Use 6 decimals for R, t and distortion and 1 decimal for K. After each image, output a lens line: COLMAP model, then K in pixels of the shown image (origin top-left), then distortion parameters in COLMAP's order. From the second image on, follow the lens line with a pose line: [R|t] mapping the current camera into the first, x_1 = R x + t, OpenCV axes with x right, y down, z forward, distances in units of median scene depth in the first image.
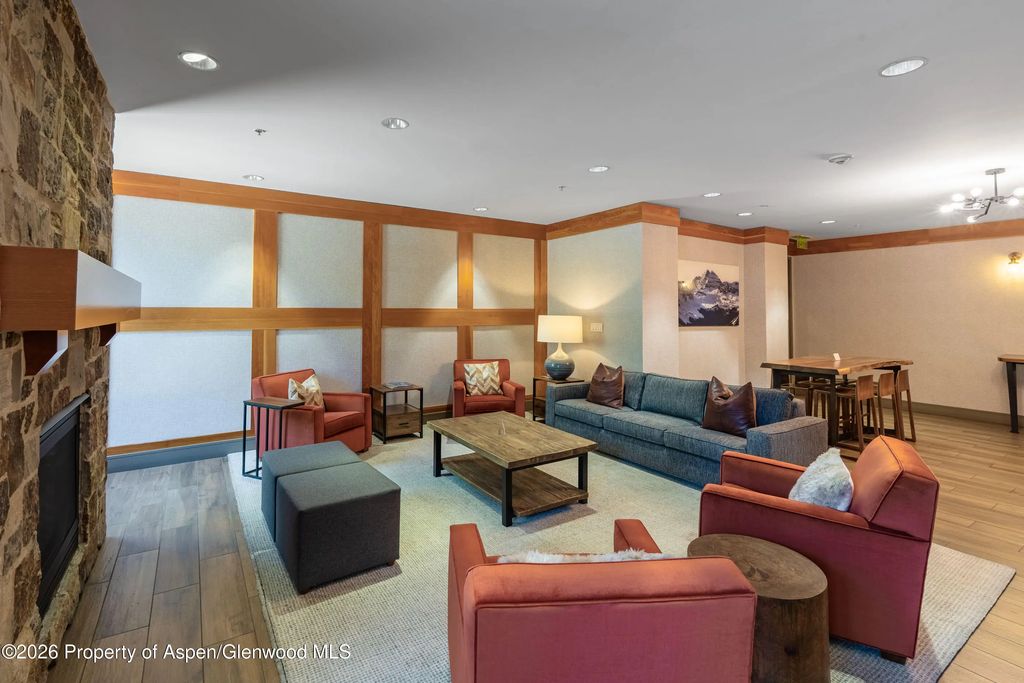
lens RADIAL K [[471.7, 0, 512.2], [0, 471.7, 296.5], [0, 0, 1]] dist [0.001006, 0.000066]
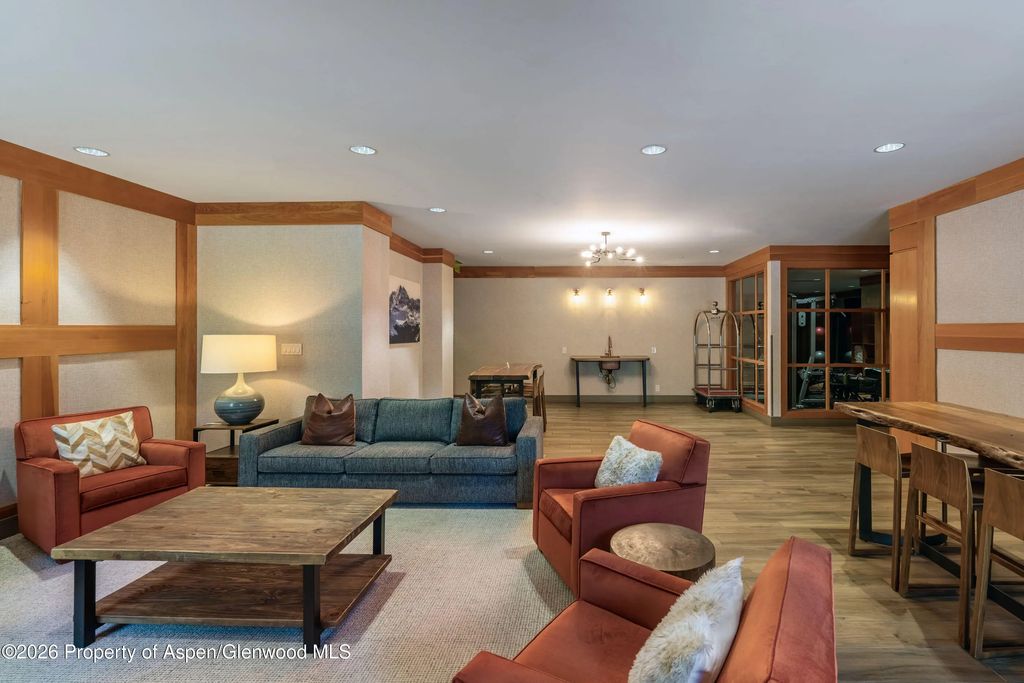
lens RADIAL K [[472.1, 0, 512.0], [0, 472.1, 326.2], [0, 0, 1]] dist [-0.001426, -0.000428]
pose [[0.574420, -0.001490, 0.818559, -0.249832], [-0.021056, 0.999641, 0.016595, 0.006732], [-0.818290, -0.026768, 0.574182, 0.253074]]
